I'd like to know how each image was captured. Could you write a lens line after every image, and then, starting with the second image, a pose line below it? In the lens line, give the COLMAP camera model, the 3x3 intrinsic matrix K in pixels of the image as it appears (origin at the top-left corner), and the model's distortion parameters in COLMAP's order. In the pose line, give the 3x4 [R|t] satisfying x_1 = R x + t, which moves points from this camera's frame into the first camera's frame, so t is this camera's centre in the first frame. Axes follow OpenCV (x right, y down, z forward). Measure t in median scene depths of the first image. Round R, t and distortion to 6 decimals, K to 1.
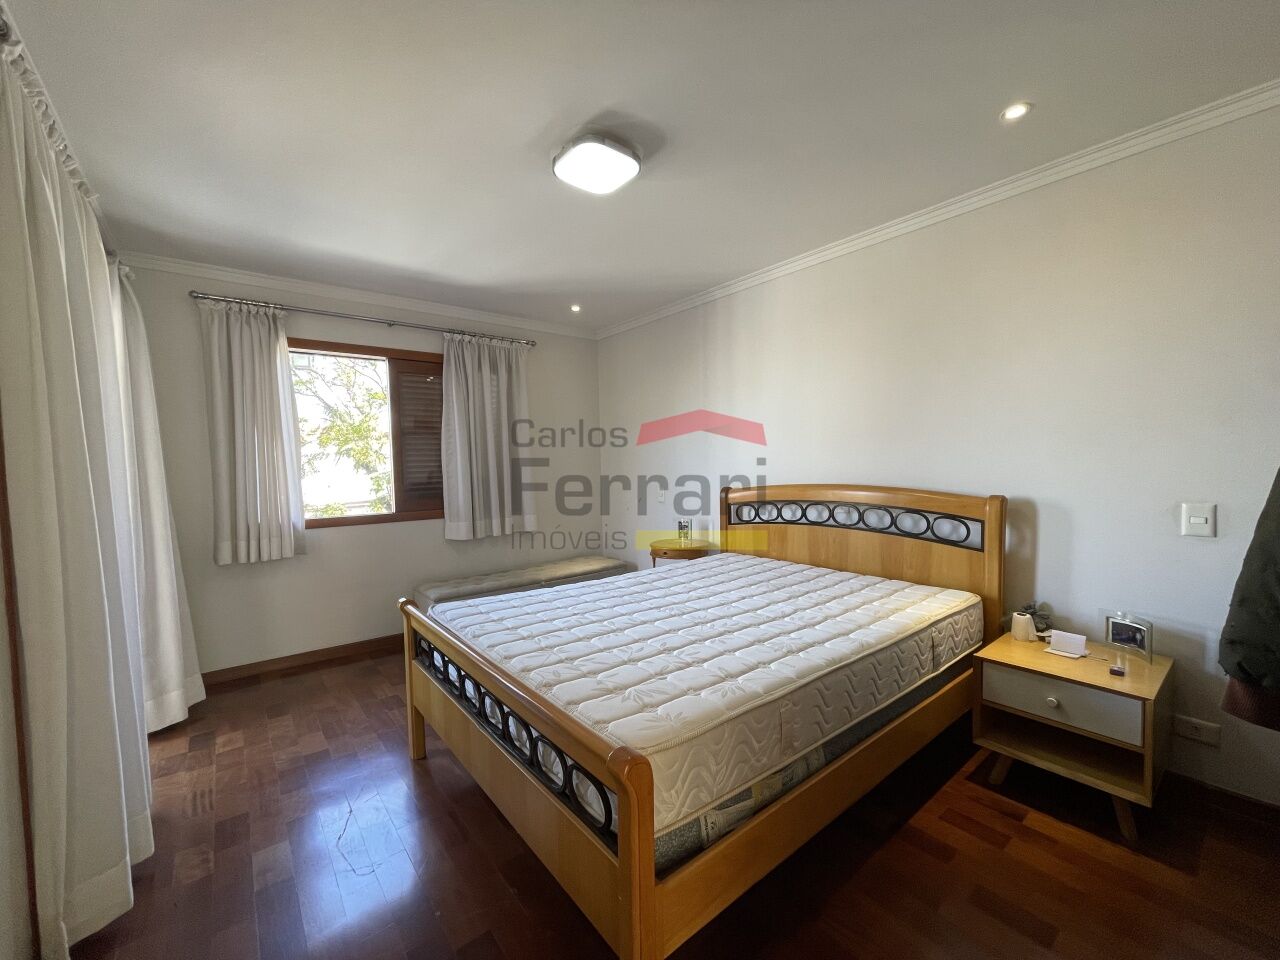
lens RADIAL K [[512.1, 0, 637.5], [0, 512.1, 487.3], [0, 0, 1]] dist [0.000078, 0.000032]
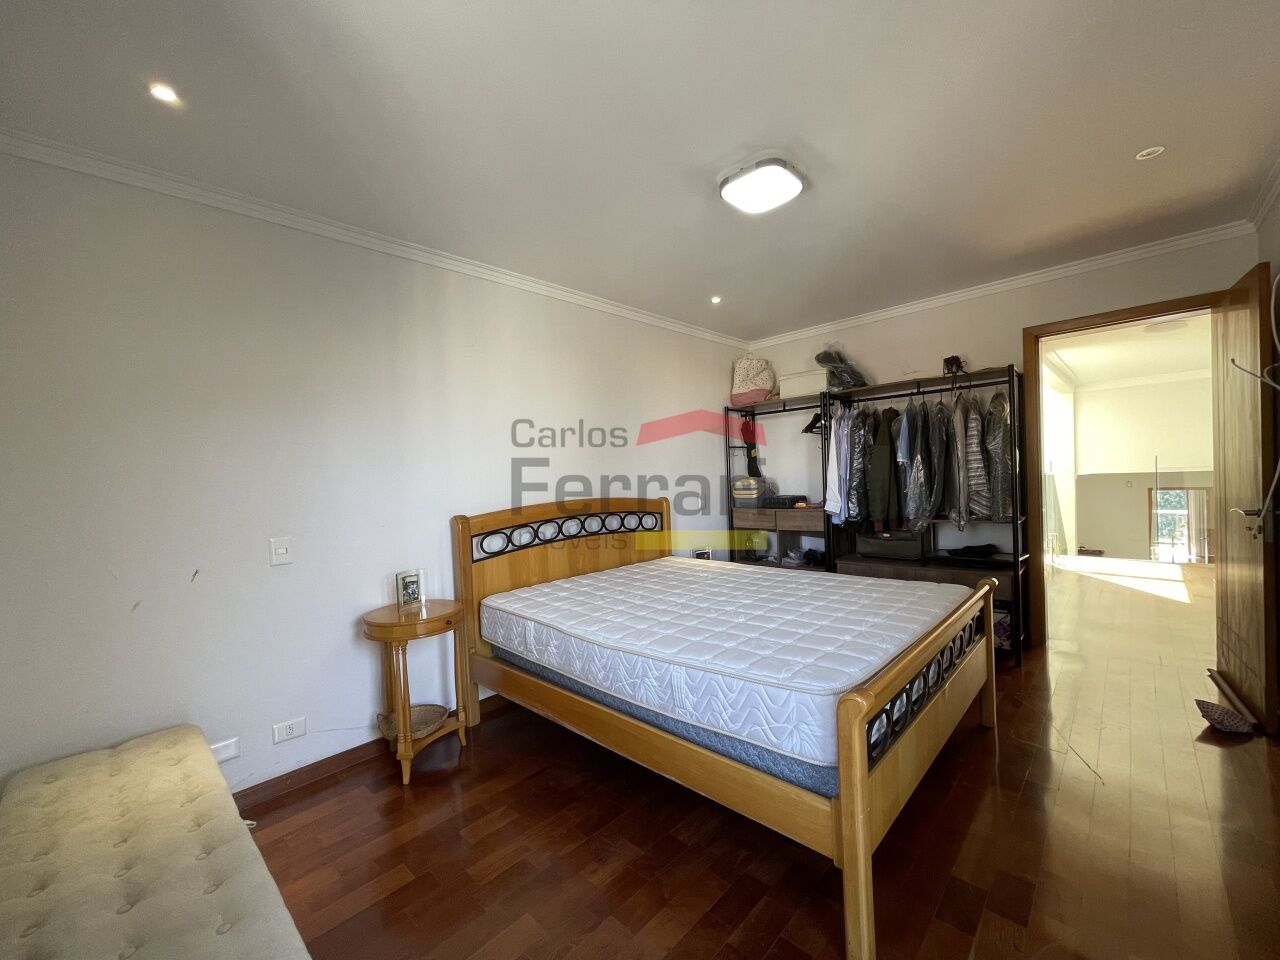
lens RADIAL K [[512.1, 0, 637.5], [0, 512.1, 487.3], [0, 0, 1]] dist [0.000078, 0.000032]
pose [[-0.131603, 0.012404, 0.991225, -0.756020], [0.098253, 0.995161, 0.000592, -0.018939], [-0.986421, 0.097468, -0.132185, 1.020877]]
